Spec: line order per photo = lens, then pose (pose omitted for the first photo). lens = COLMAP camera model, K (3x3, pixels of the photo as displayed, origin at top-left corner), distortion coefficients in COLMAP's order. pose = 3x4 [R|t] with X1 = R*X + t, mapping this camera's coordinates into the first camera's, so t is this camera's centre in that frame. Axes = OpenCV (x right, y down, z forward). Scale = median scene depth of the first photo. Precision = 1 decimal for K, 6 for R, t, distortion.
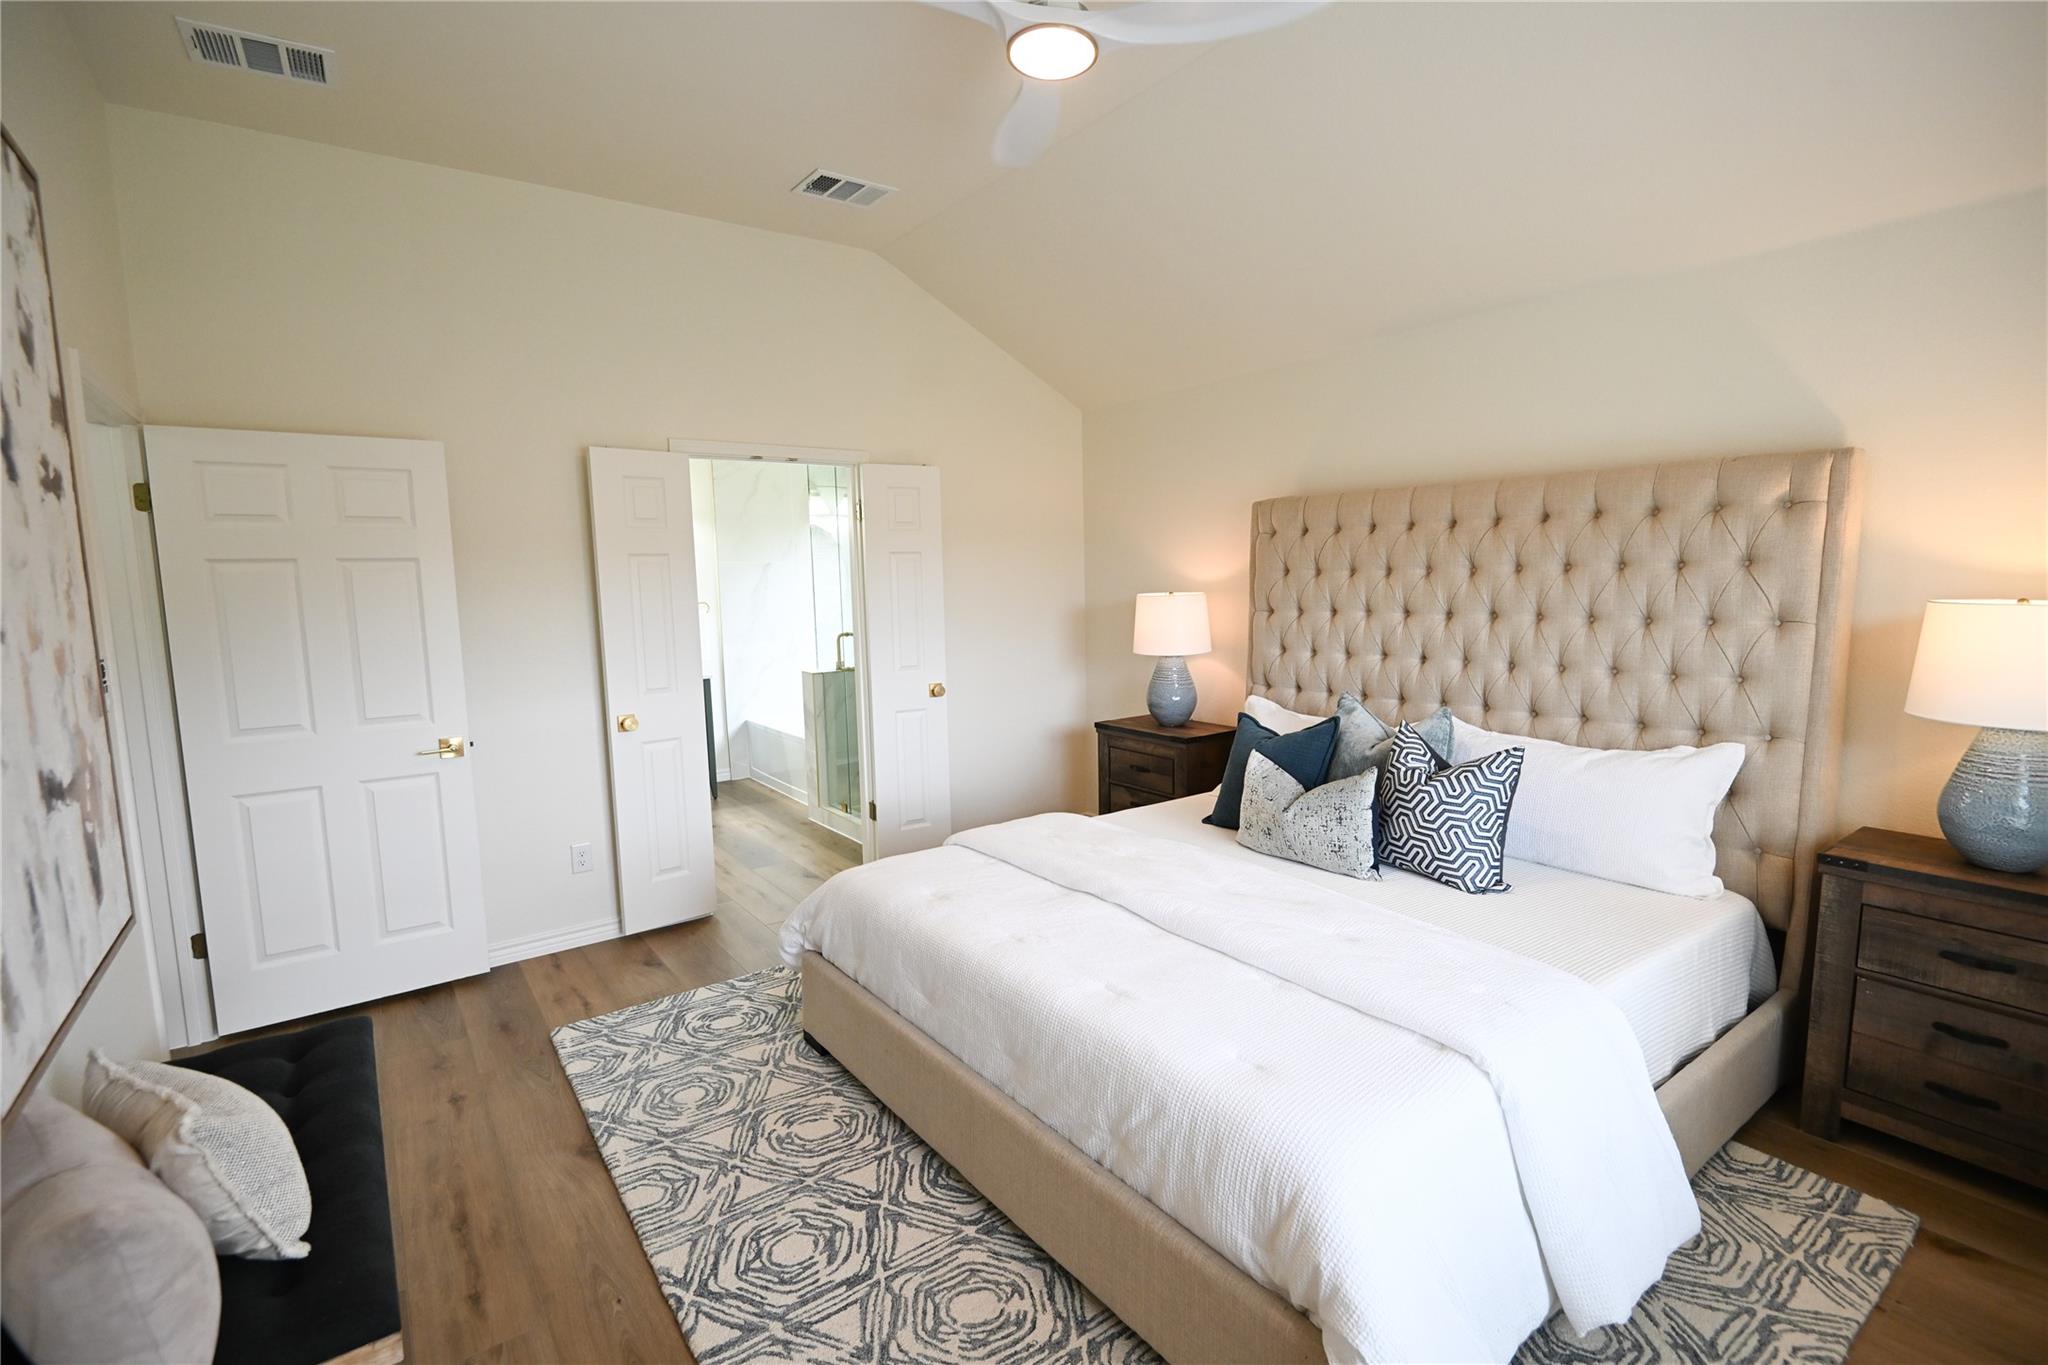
lens RADIAL K [[933.0, 0, 1024.2], [0, 933.0, 686.0], [0, 0, 1]] dist [-0.005758, -0.001560]
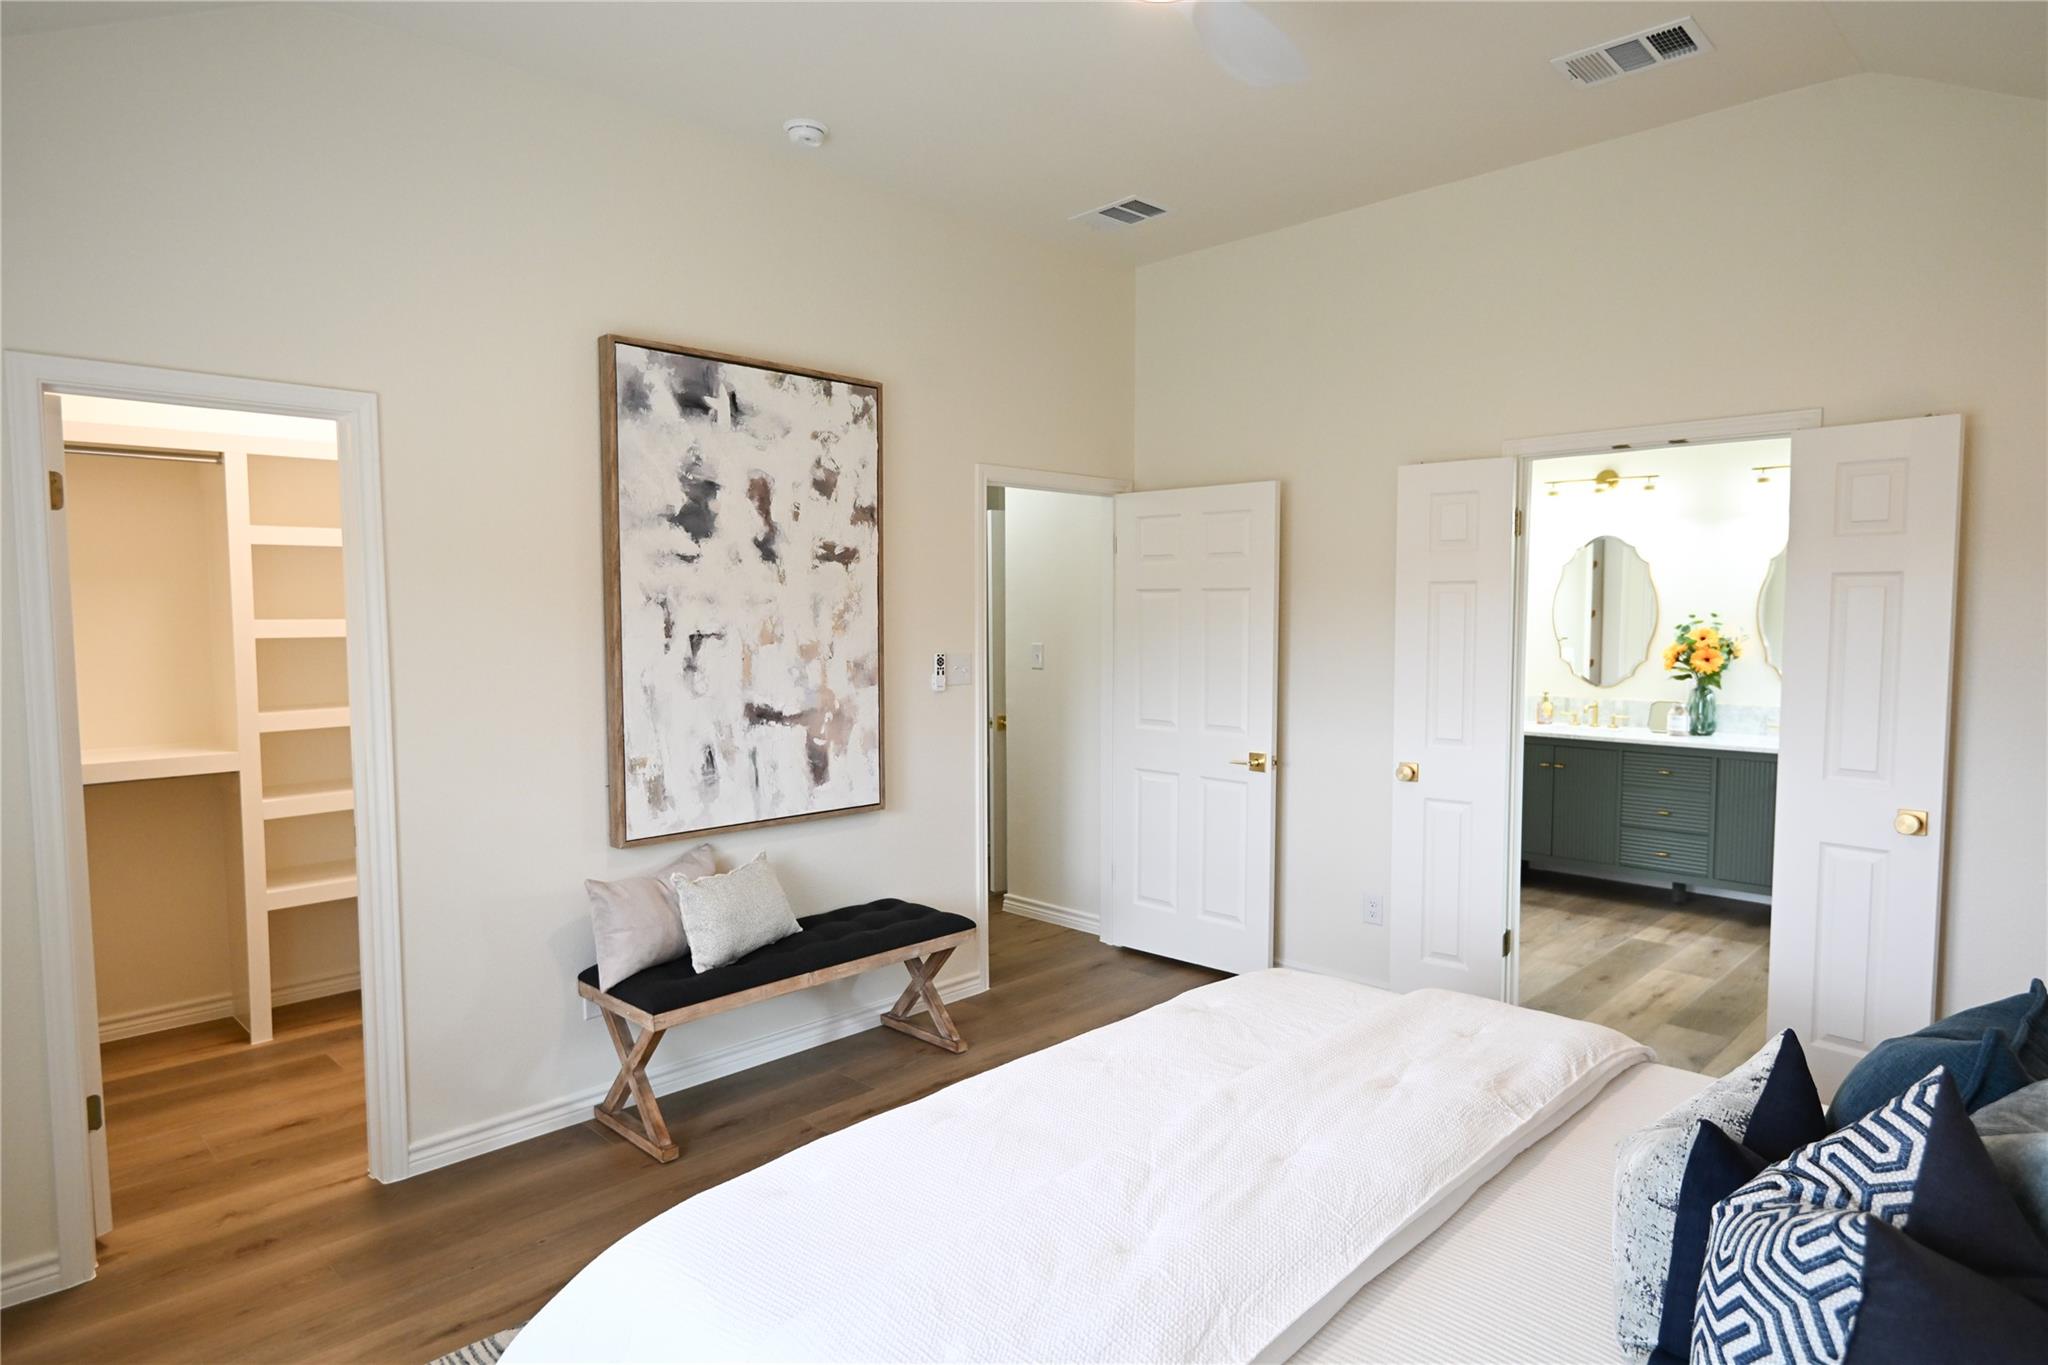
lens RADIAL K [[1175.4, 0, 1024.6], [0, 1175.4, 683.4], [0, 0, 1]] dist [-0.001198, -0.000212]
pose [[0.157873, 0.086099, -0.983699, 0.690055], [-0.117810, 0.990718, 0.067806, -0.086964], [0.980406, 0.105185, 0.166551, 0.509954]]
